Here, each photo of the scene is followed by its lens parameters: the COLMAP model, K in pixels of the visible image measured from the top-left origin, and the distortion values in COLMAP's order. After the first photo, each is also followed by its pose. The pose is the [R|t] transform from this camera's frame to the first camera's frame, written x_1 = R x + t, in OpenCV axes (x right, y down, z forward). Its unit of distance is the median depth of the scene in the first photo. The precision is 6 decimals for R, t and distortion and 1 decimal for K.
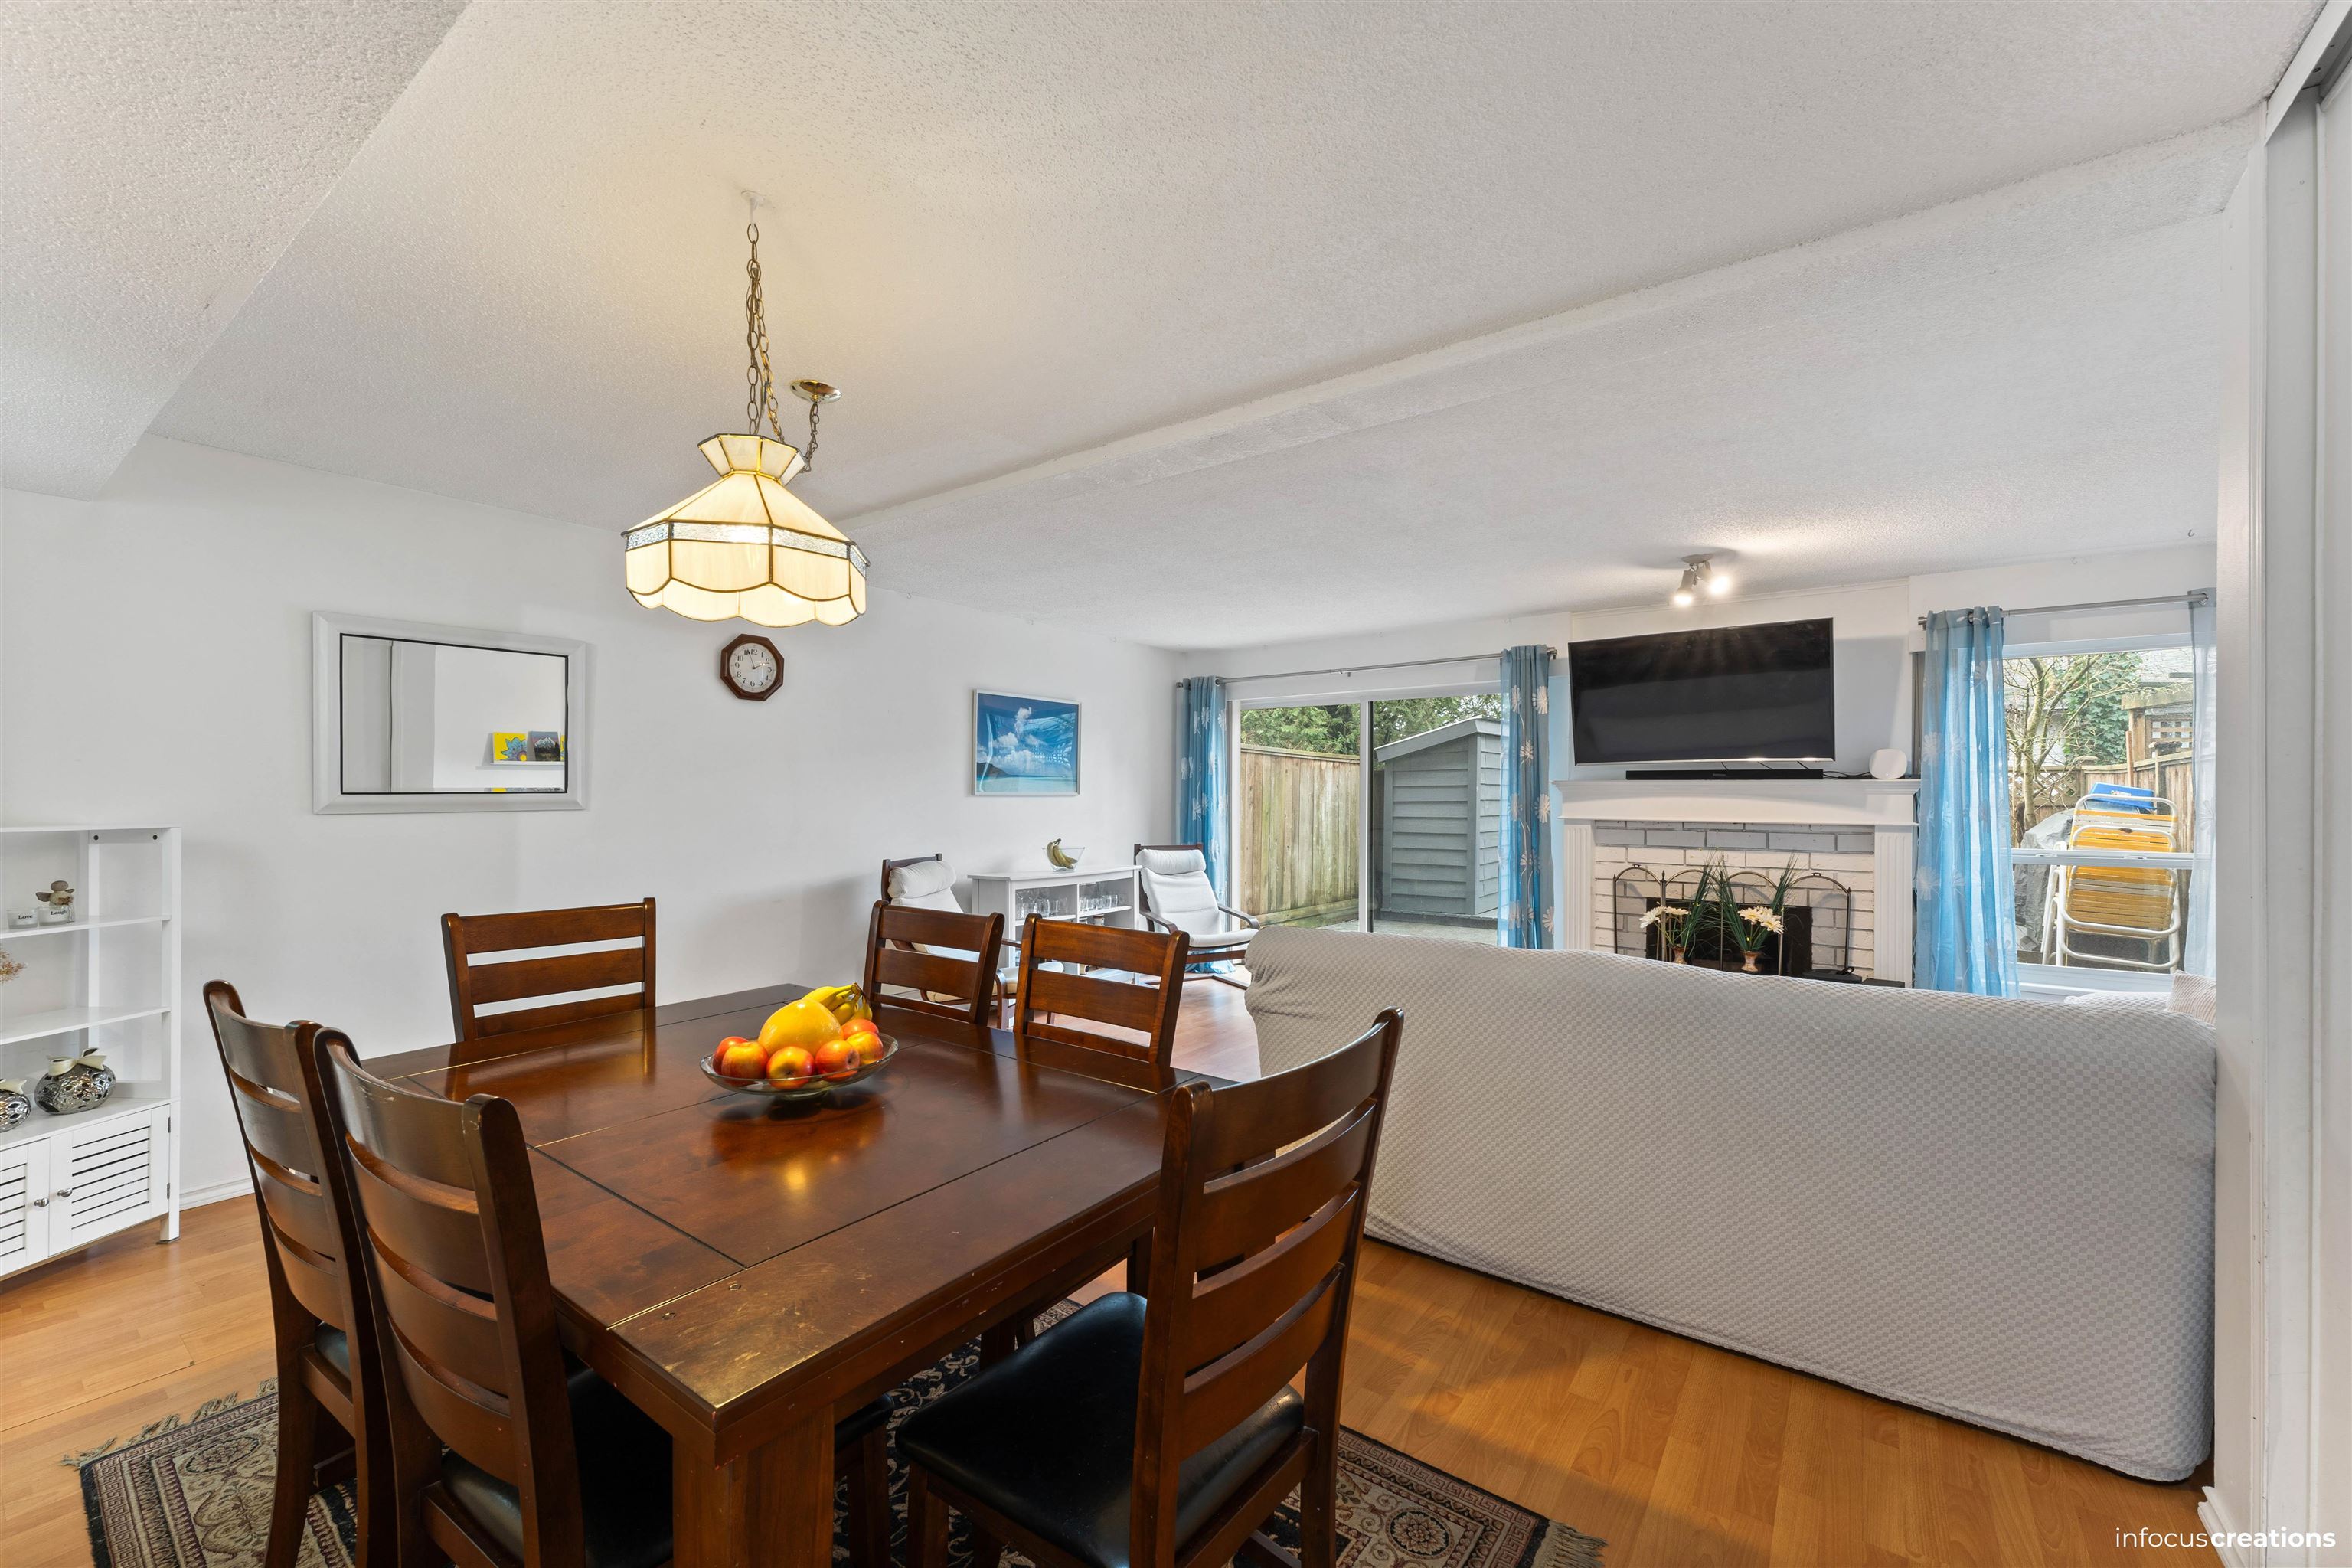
lens RADIAL K [[921.9, 0, 1176.0], [0, 921.9, 784.0], [0, 0, 1]] dist [-0.000271, 0.000078]
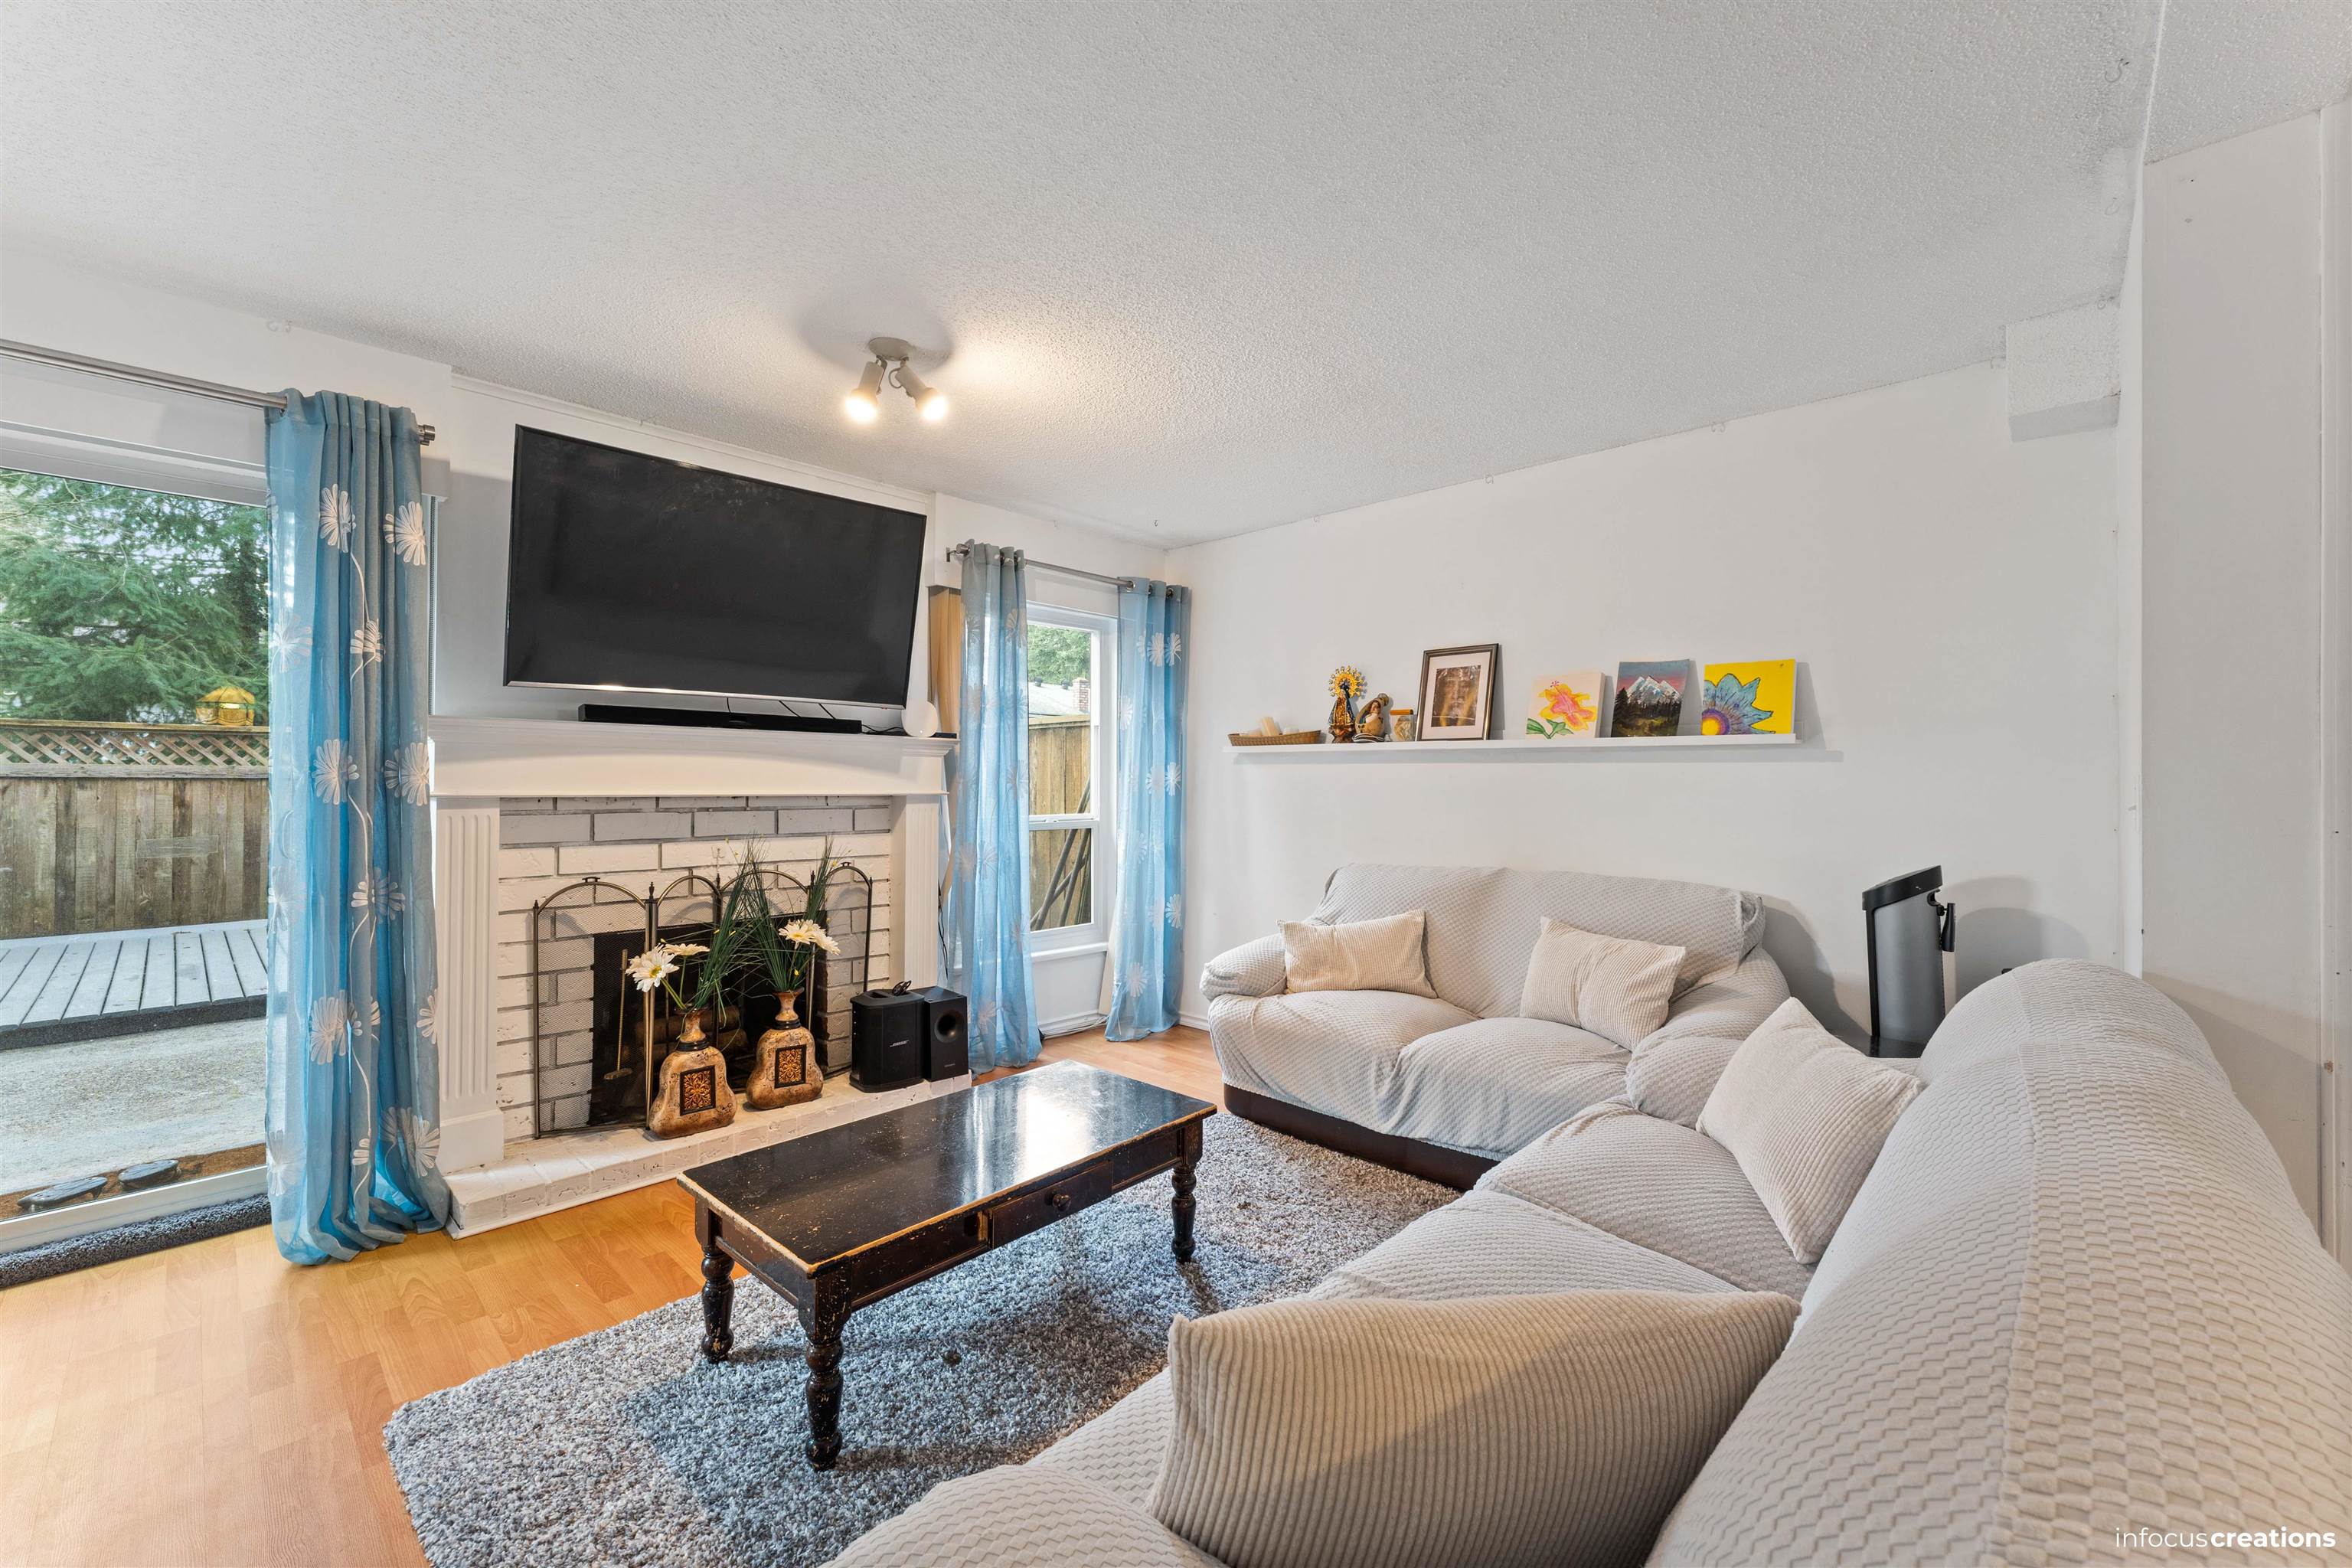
lens RADIAL K [[941.5, 0, 1176.0], [0, 941.5, 784.0], [0, 0, 1]] dist [-0.000685, 0.002600]
pose [[0.112254, 0.002738, 0.993676, -0.020448], [-0.006183, 0.999979, -0.002057, 0.032408], [-0.993660, -0.005913, 0.112269, 0.617827]]
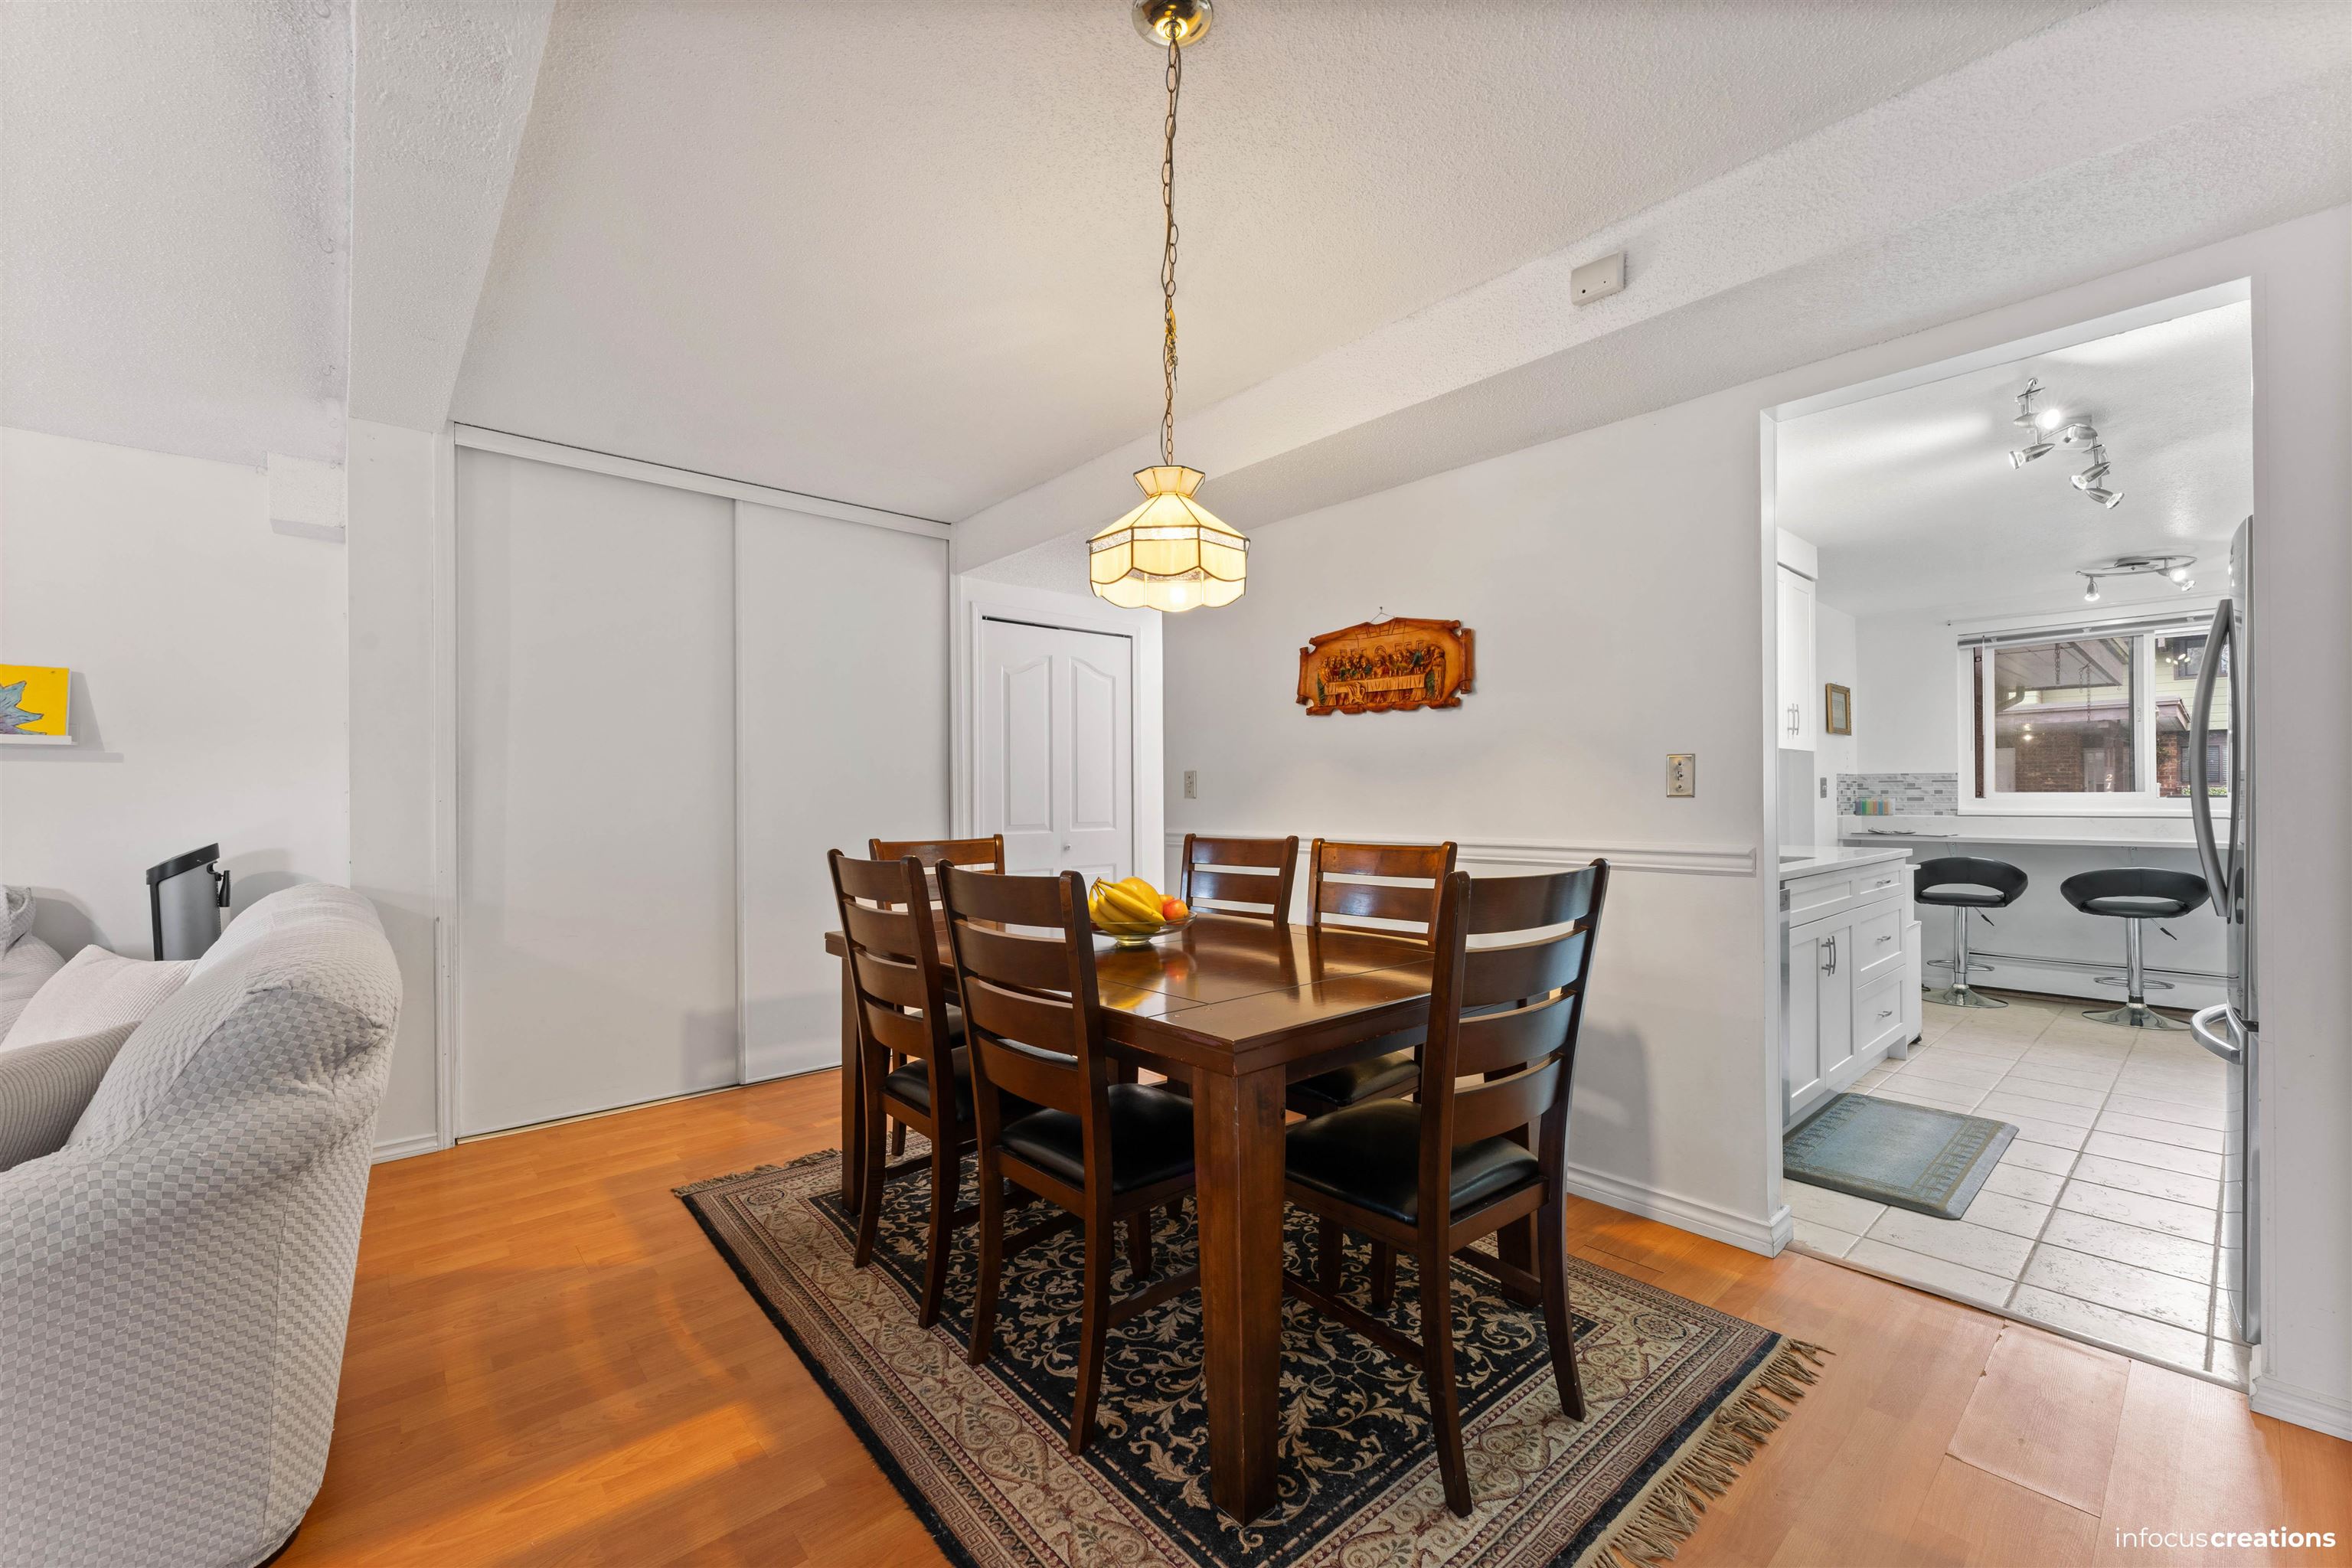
lens RADIAL K [[941.5, 0, 1176.0], [0, 941.5, 784.0], [0, 0, 1]] dist [-0.000685, 0.002600]
pose [[-0.977519, 0.010011, 0.210608, -0.267306], [0.008758, 0.999938, -0.006881, 0.041355], [-0.210663, -0.004881, -0.977546, 0.771398]]
